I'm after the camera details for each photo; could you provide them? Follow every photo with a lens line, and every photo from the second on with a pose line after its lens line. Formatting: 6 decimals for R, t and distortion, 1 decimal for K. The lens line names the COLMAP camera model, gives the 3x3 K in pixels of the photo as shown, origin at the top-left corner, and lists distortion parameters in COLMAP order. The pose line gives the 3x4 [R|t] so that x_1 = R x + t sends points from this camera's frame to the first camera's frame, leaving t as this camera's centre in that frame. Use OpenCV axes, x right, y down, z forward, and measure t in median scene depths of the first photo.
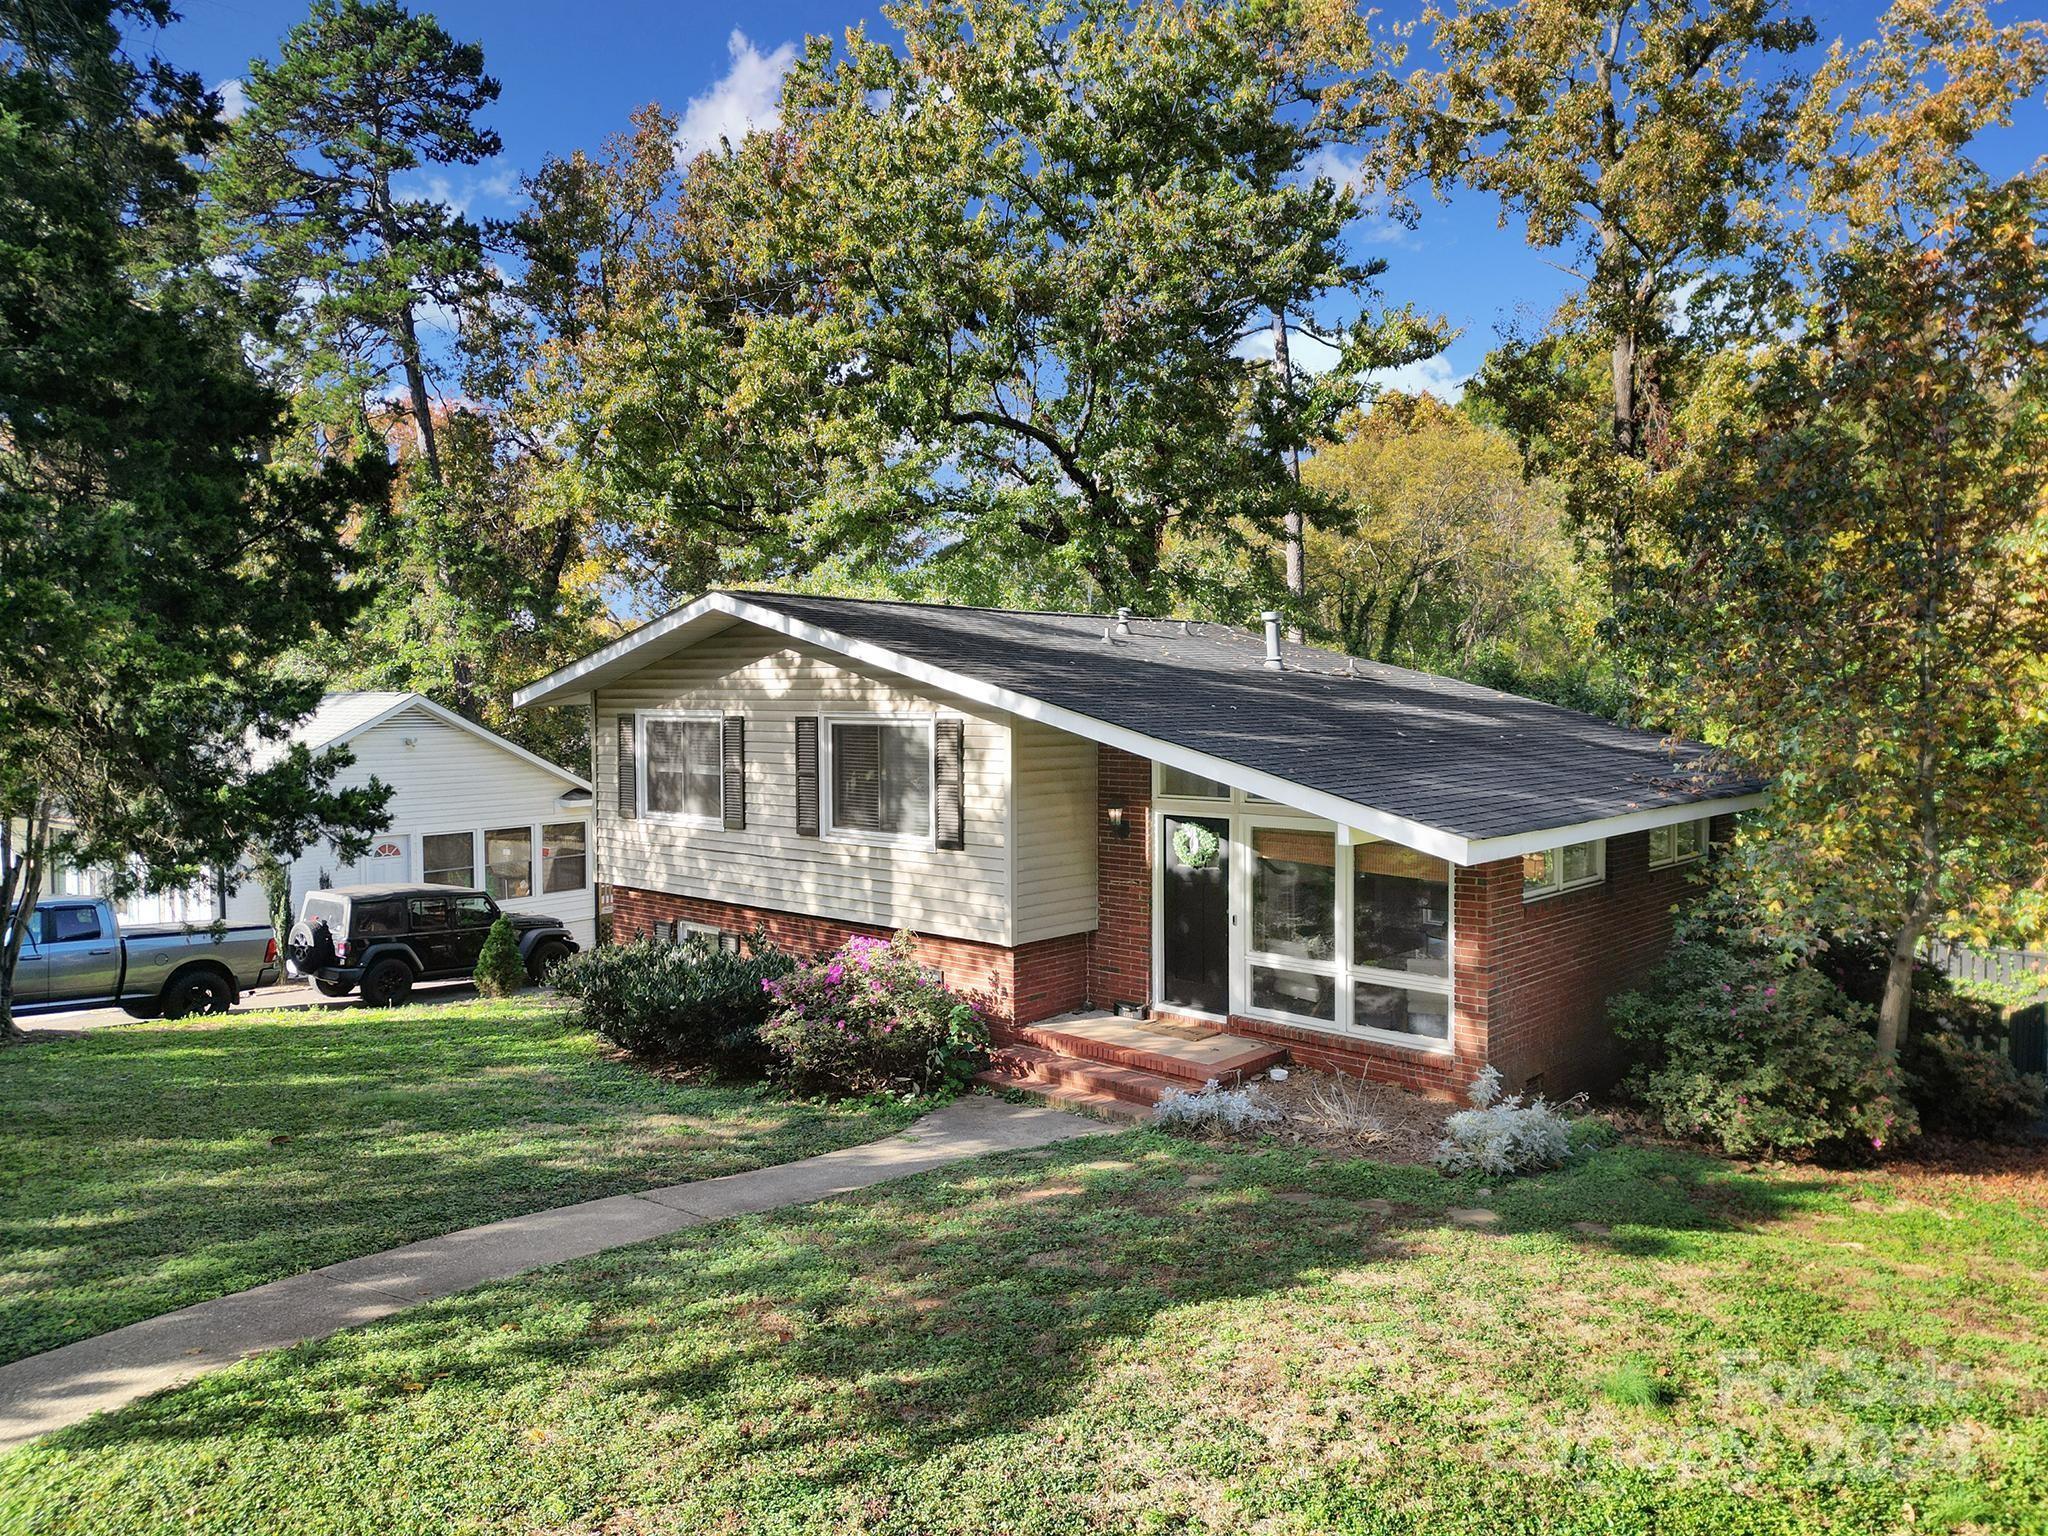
lens RADIAL K [[1412.6, 0, 1015.1], [0, 1412.6, 748.2], [0, 0, 1]] dist [0.051355, -0.034430]
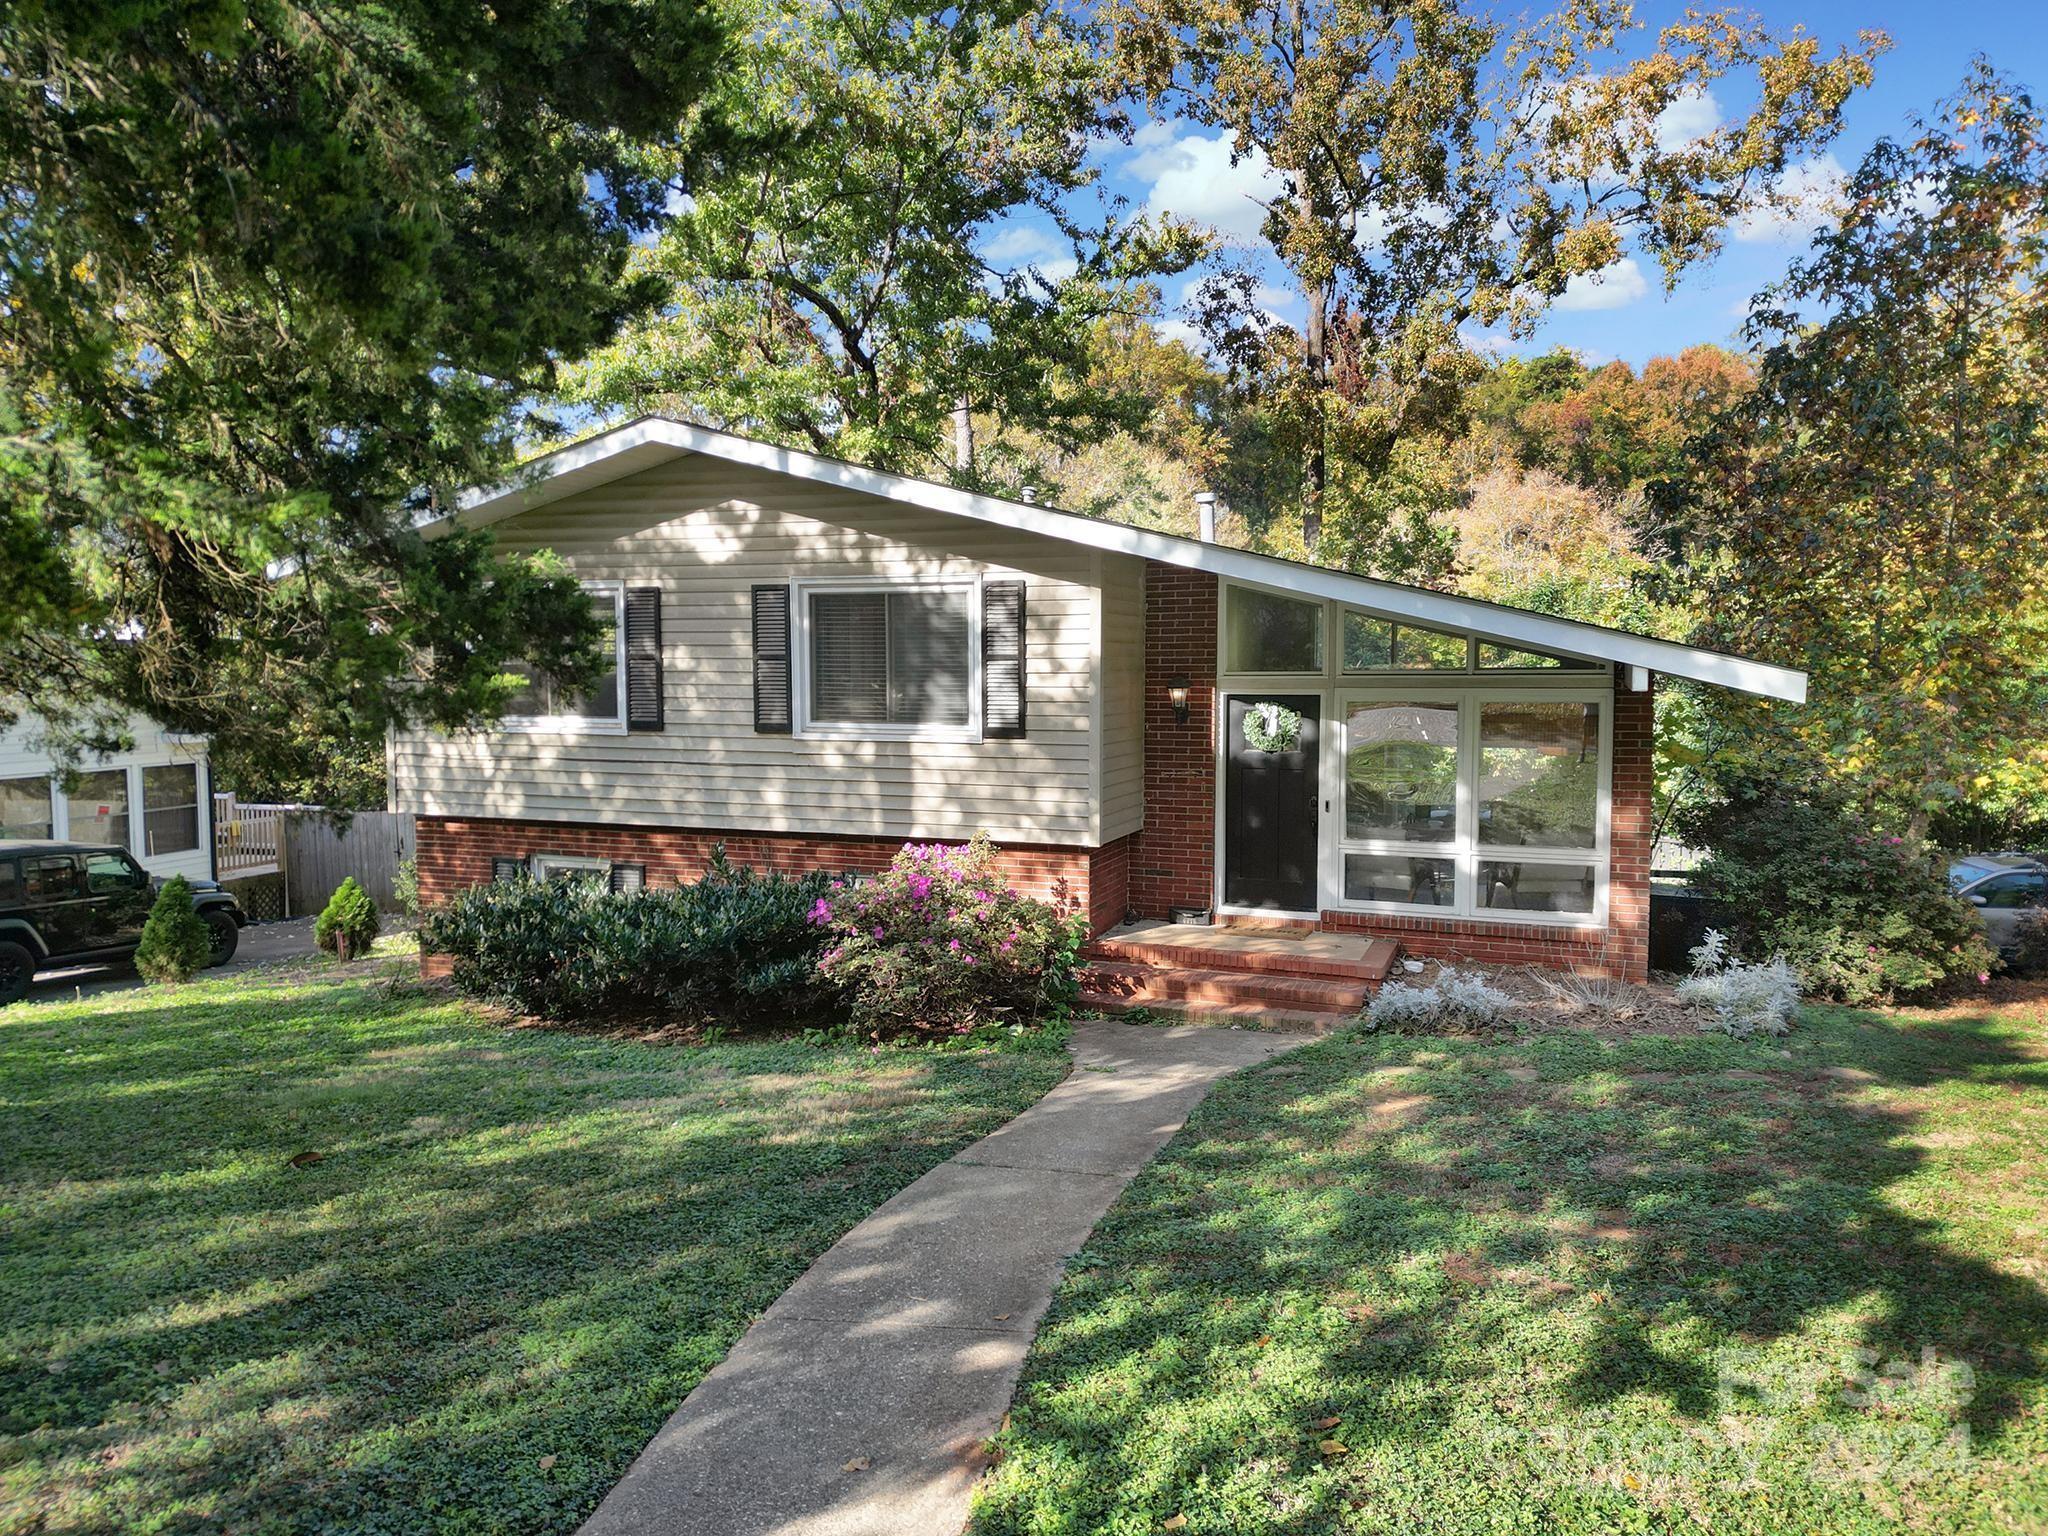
lens RADIAL K [[1412.6, 0, 1027.3], [0, 1412.6, 781.8], [0, 0, 1]] dist [0.051355, -0.034430]
pose [[0.932508, -0.027439, 0.360105, -0.340589], [0.009651, 0.998647, 0.051104, 0.055408], [-0.361020, -0.044179, 0.931511, 0.216958]]
